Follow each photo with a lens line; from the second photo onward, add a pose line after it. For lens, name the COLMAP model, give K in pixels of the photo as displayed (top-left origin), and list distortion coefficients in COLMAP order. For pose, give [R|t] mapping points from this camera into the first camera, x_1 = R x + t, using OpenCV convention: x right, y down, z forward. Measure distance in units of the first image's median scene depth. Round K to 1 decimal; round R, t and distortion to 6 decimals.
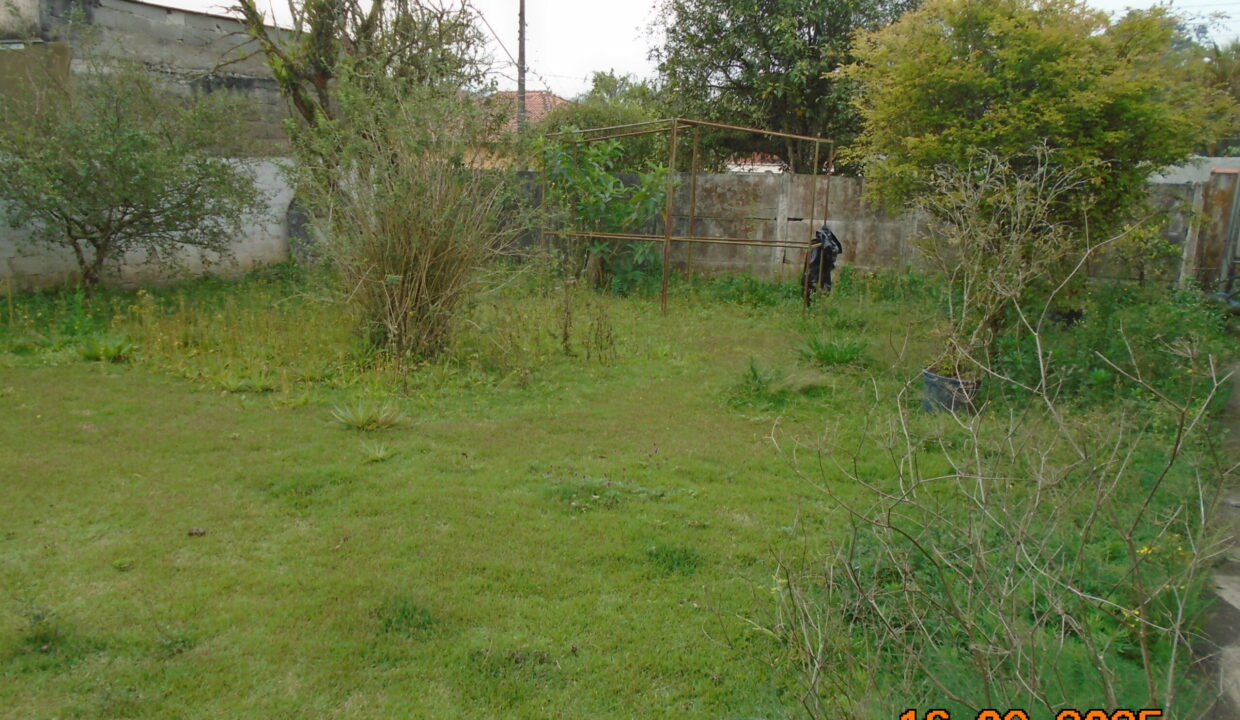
lens RADIAL K [[934.1, 0, 614.7], [0, 934.1, 356.1], [0, 0, 1]] dist [-0.029799, 0.018137]
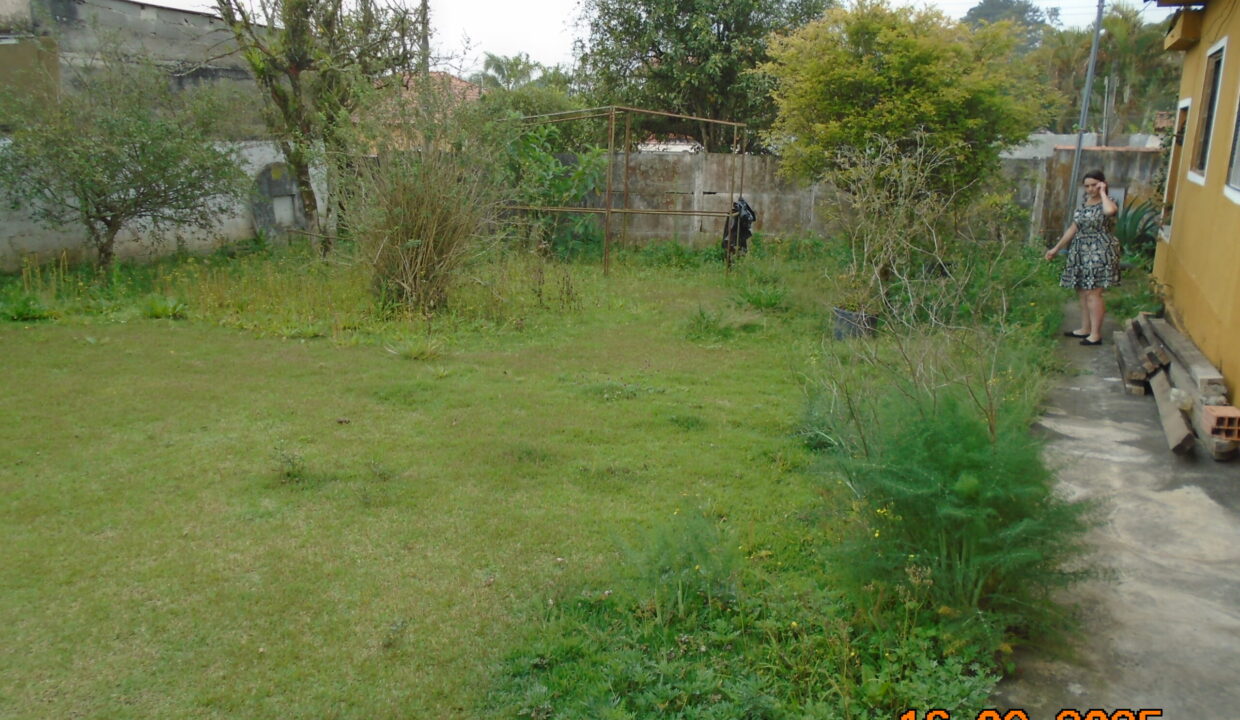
lens RADIAL K [[934.1, 0, 614.7], [0, 934.1, 356.1], [0, 0, 1]] dist [-0.029799, 0.018137]
pose [[0.992643, -0.032715, 0.116575, -0.078300], [0.030093, 0.999255, 0.024182, 0.027124], [-0.117279, -0.020496, 0.992888, -0.154643]]
